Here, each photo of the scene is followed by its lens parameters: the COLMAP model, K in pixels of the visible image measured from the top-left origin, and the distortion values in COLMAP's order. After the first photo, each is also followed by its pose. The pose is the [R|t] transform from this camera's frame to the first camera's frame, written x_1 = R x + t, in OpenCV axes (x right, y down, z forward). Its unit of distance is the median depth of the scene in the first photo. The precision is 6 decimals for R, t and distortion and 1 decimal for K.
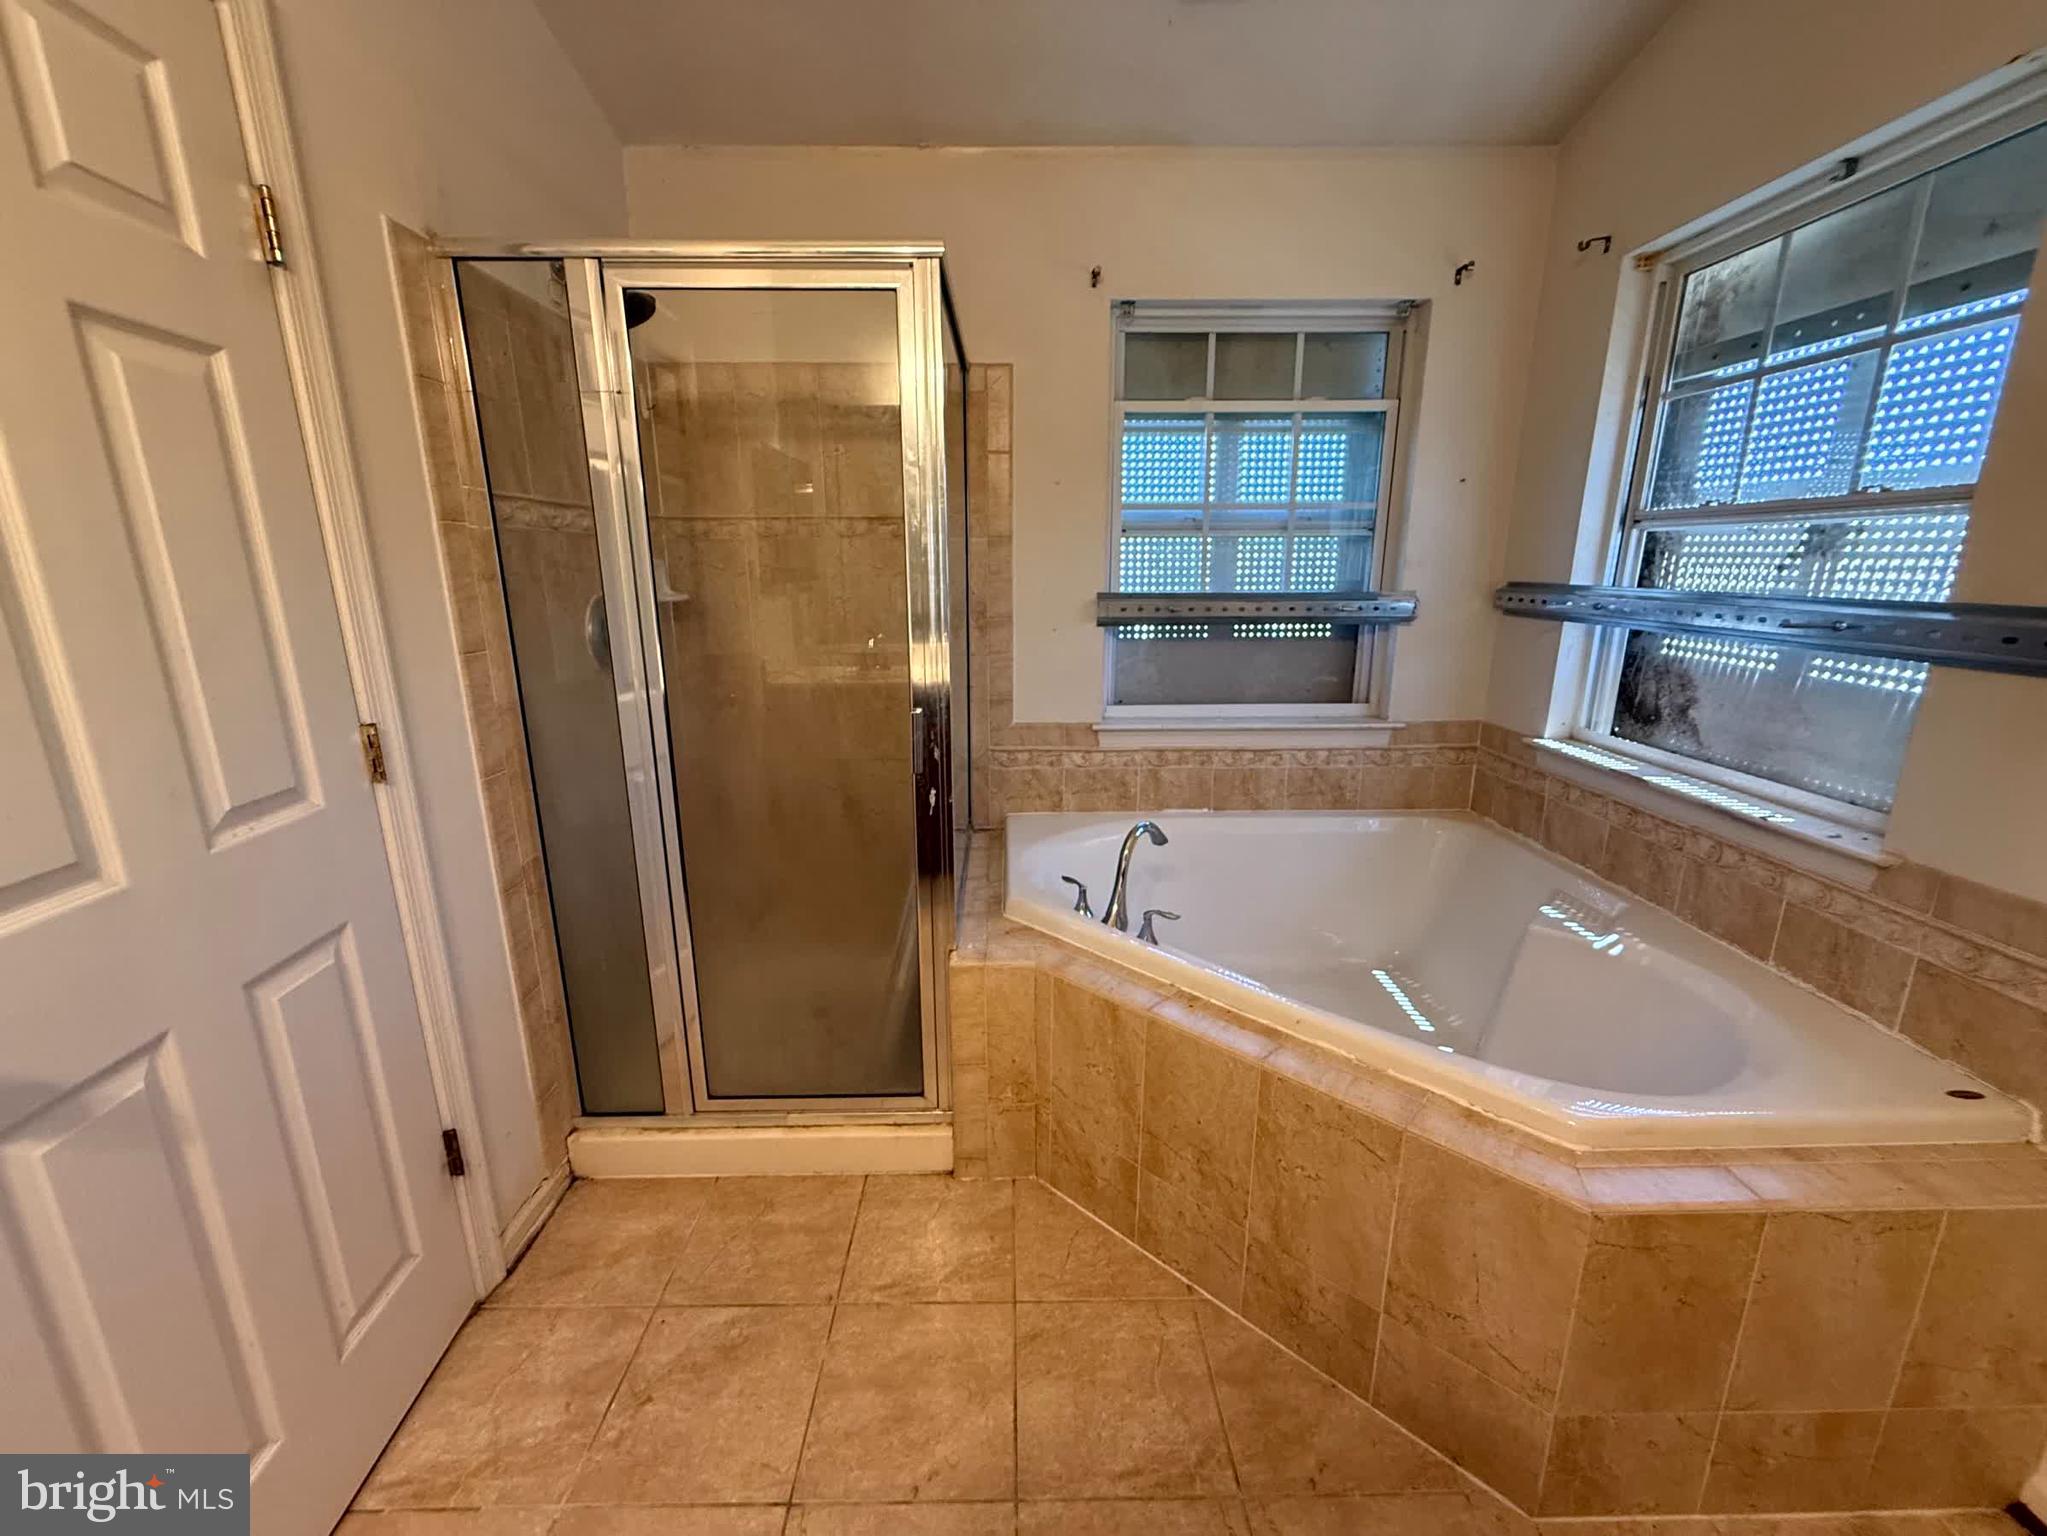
lens RADIAL K [[815.1, 0, 1017.1], [0, 815.1, 768.2], [0, 0, 1]] dist [-0.000226, 0.001181]
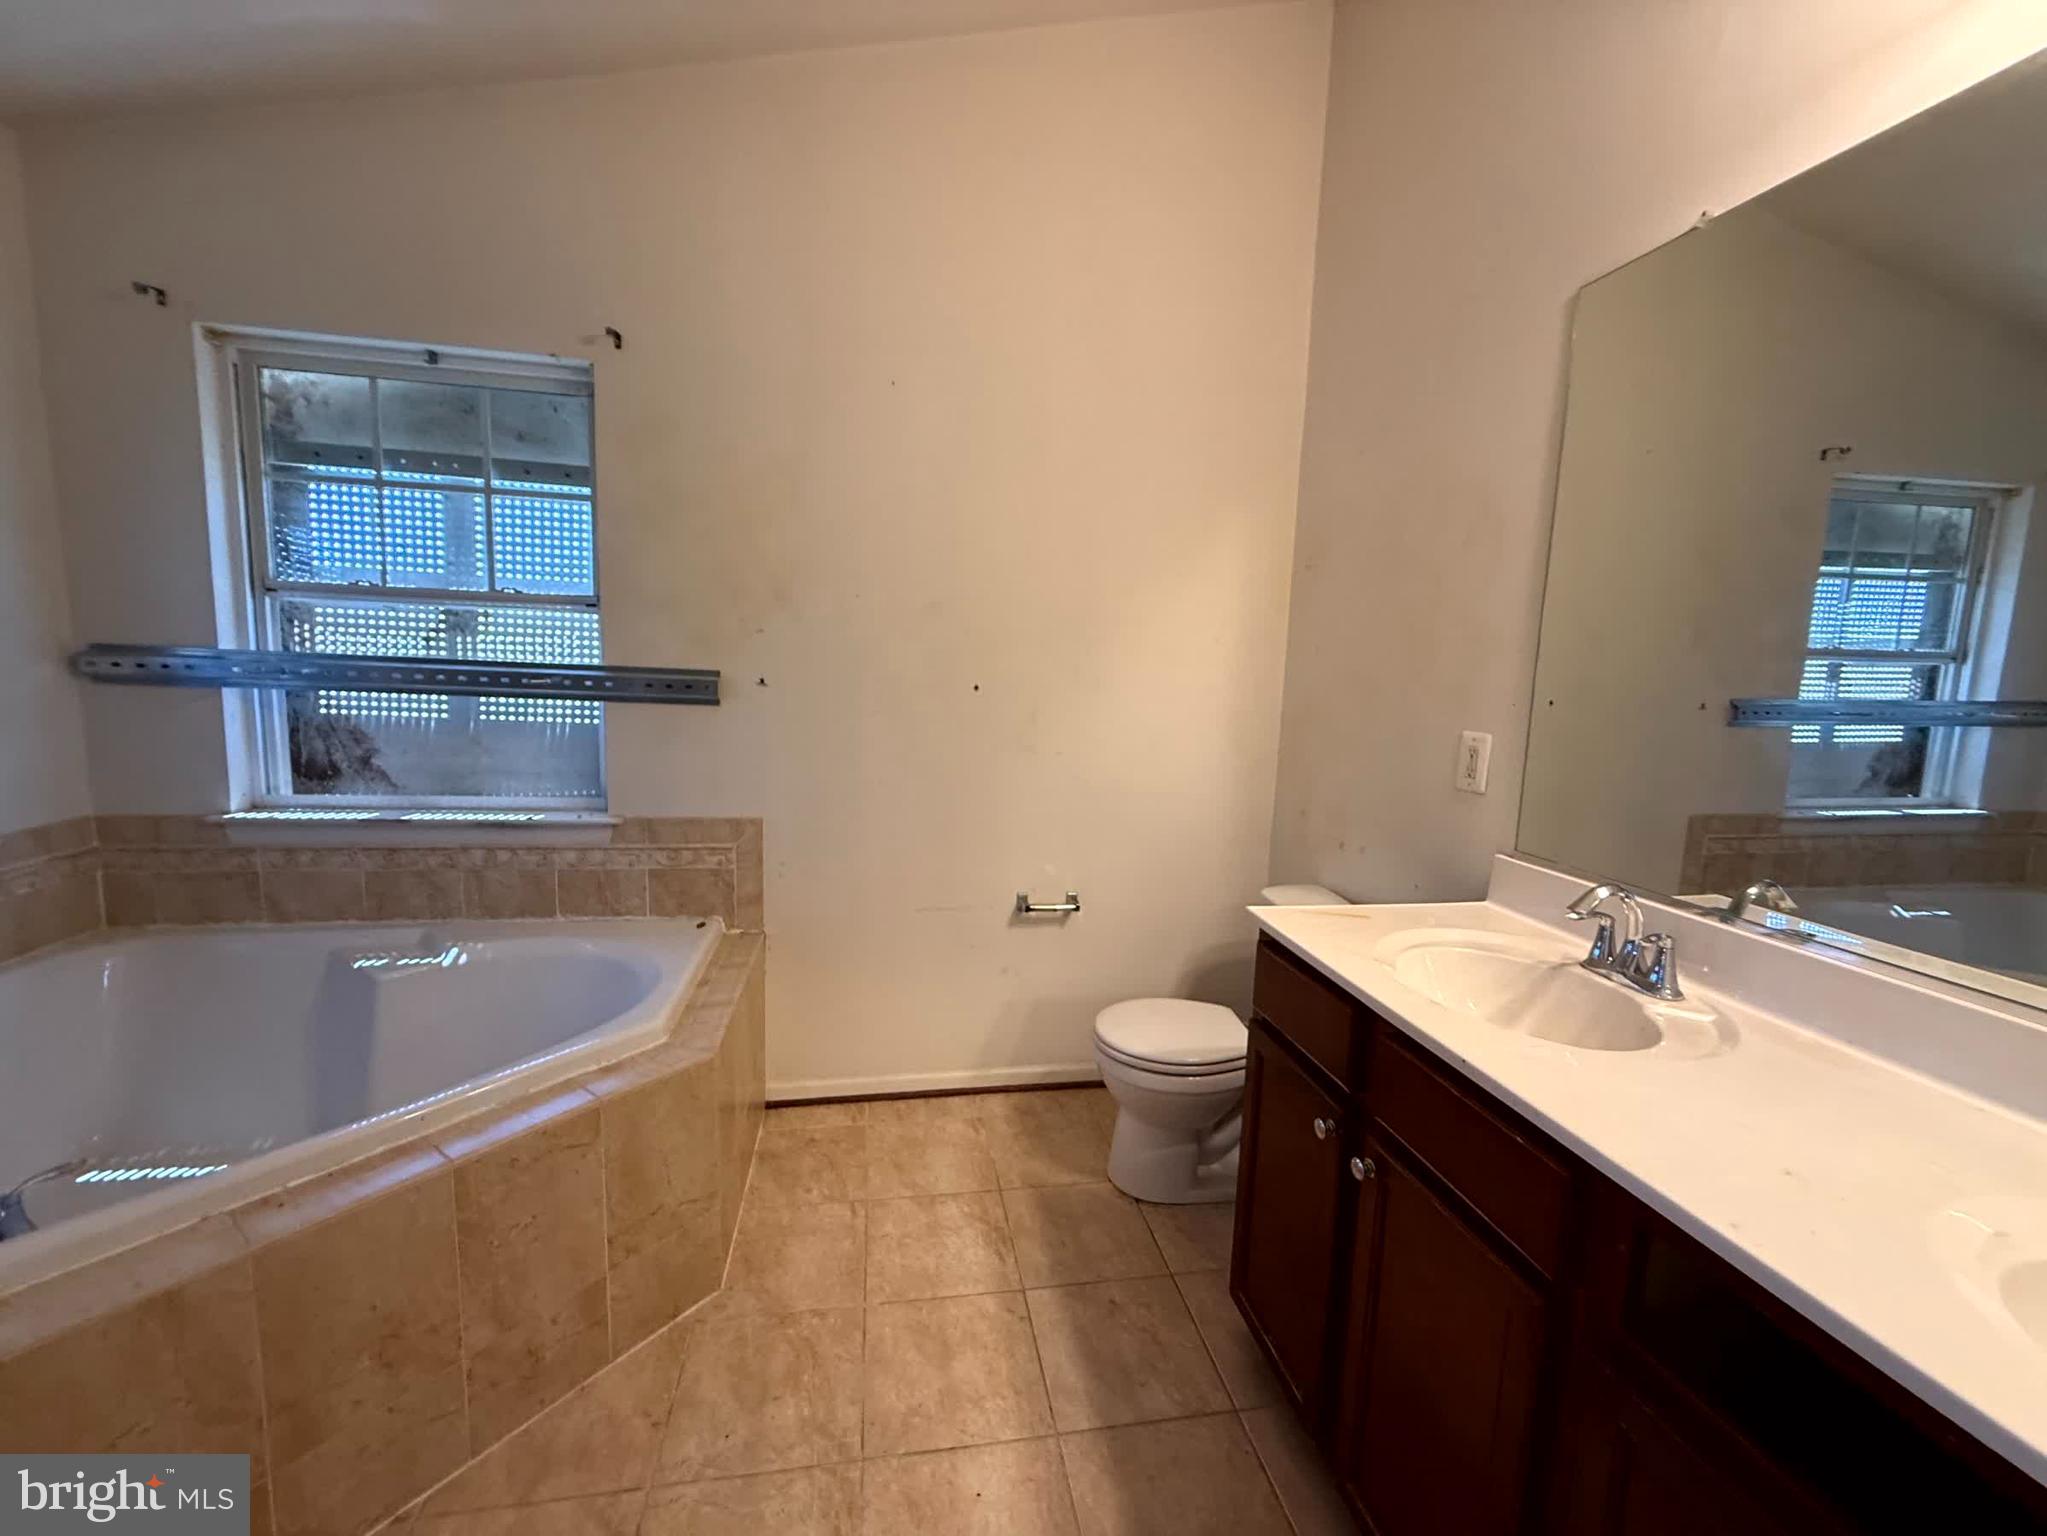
lens RADIAL K [[815.1, 0, 1021.2], [0, 815.1, 764.8], [0, 0, 1]] dist [-0.000226, 0.001181]
pose [[-0.151224, -0.128581, 0.980101, -0.468114], [0.202209, 0.966514, 0.157998, -0.065313], [-0.967596, 0.222078, -0.120160, 0.281023]]
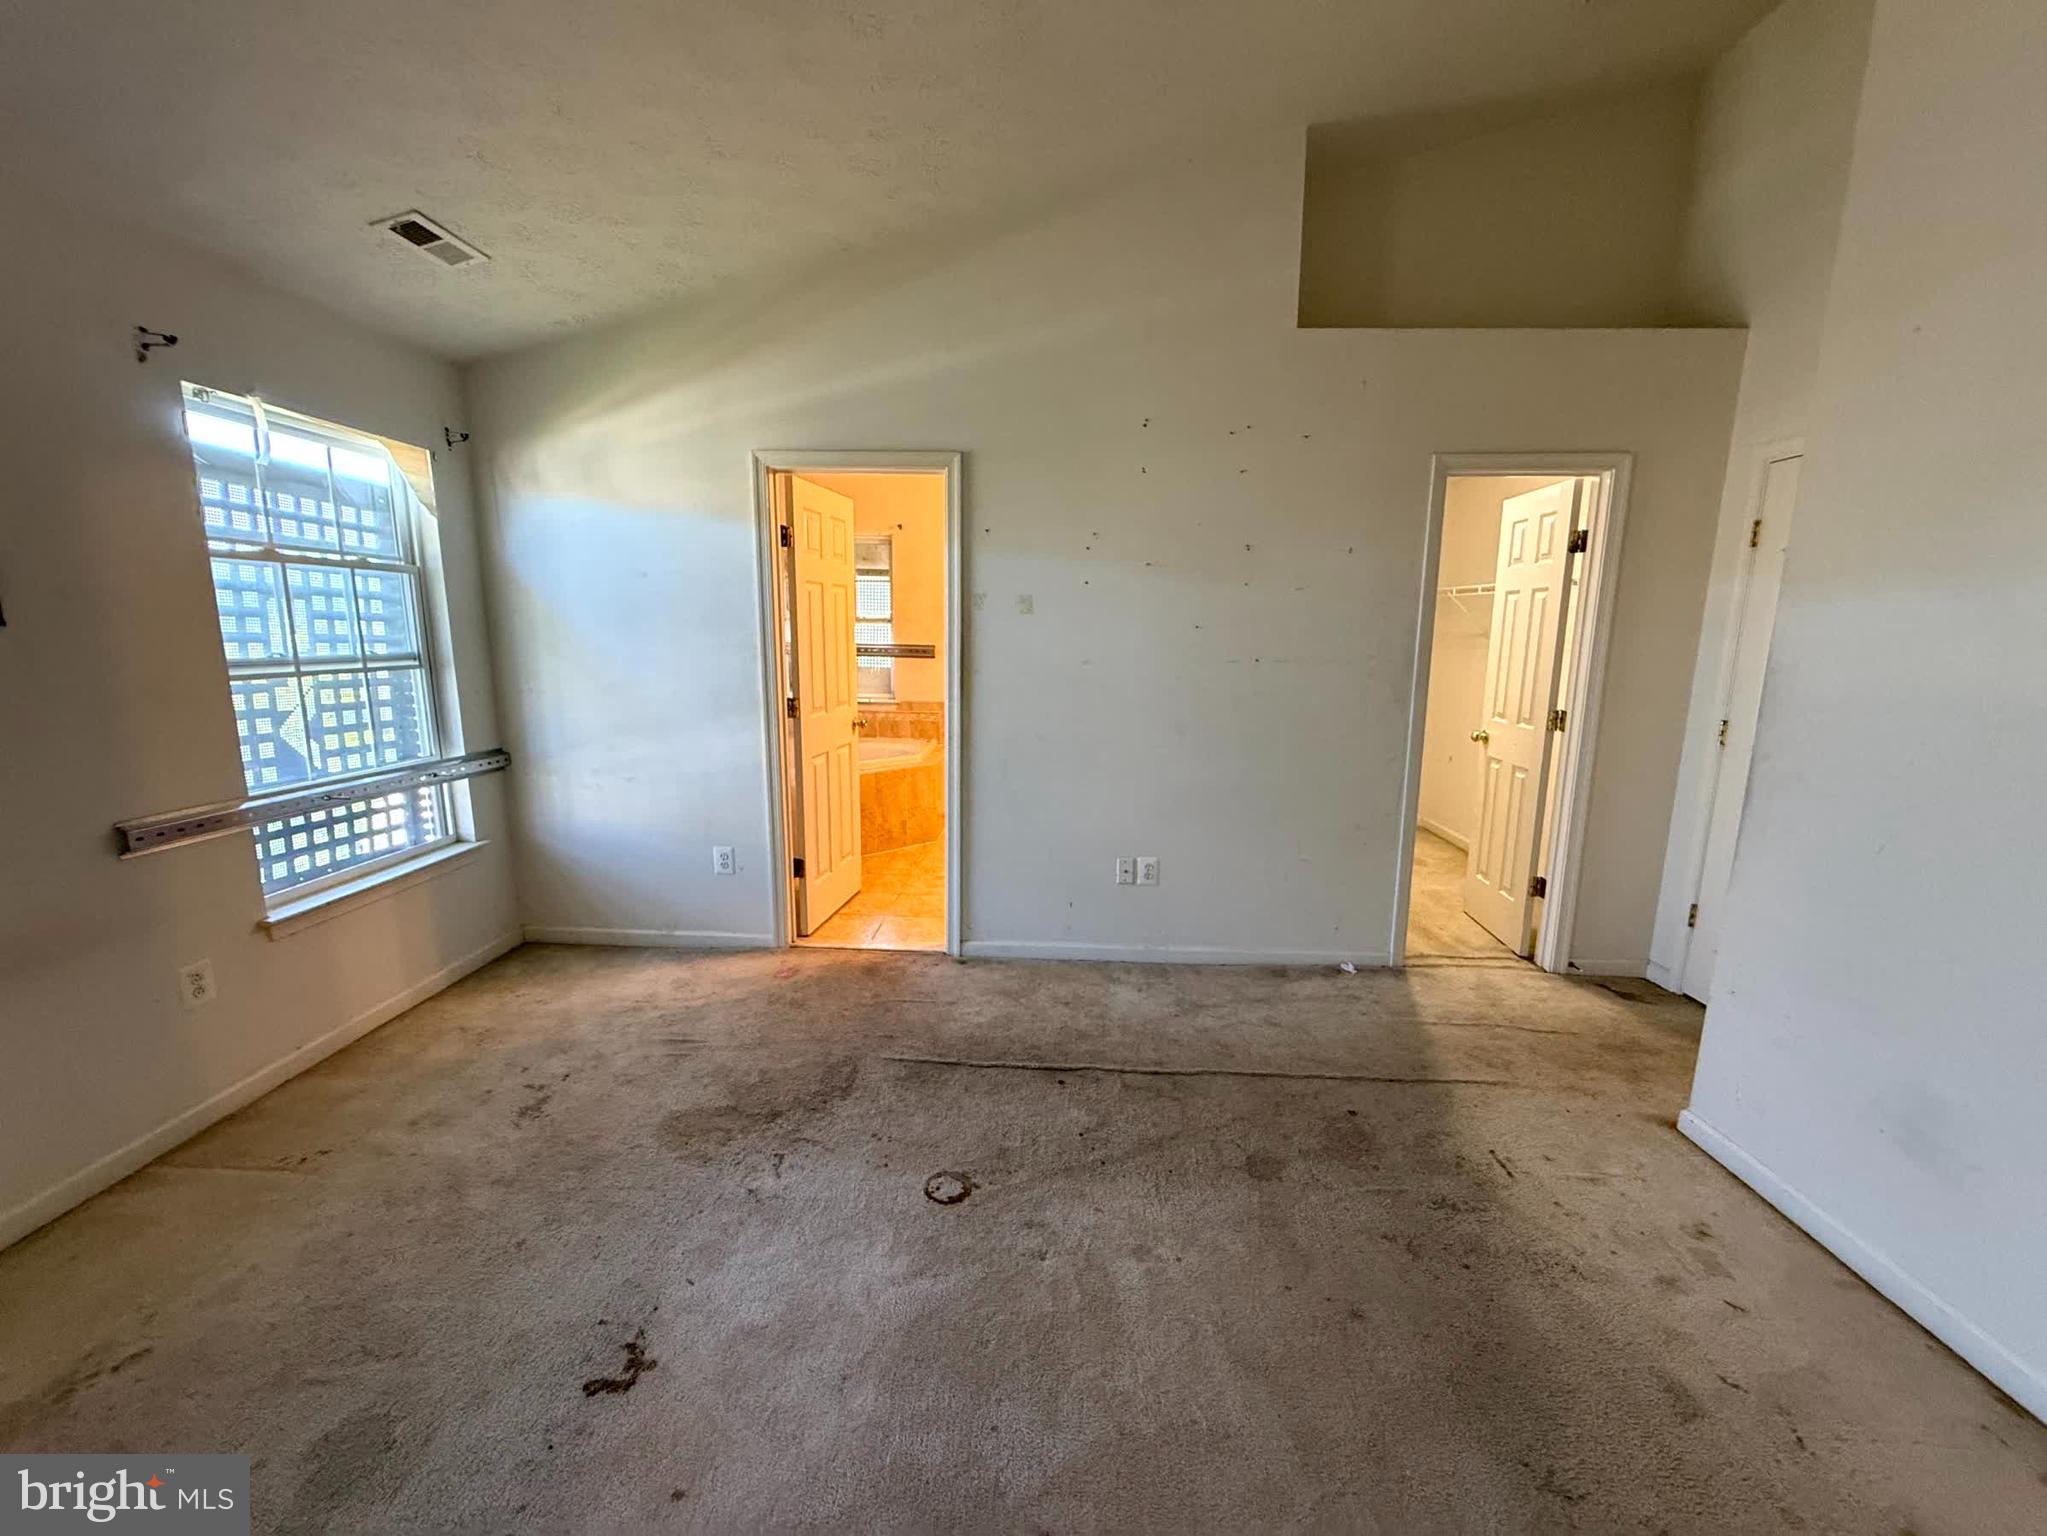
lens RADIAL K [[815.1, 0, 1021.2], [0, 815.1, 770.5], [0, 0, 1]] dist [-0.000226, 0.001181]
pose [[0.070370, -0.168244, 0.983230, -2.402368], [0.227567, 0.962389, 0.148391, -0.025421], [-0.971217, 0.213308, 0.106010, -0.025571]]
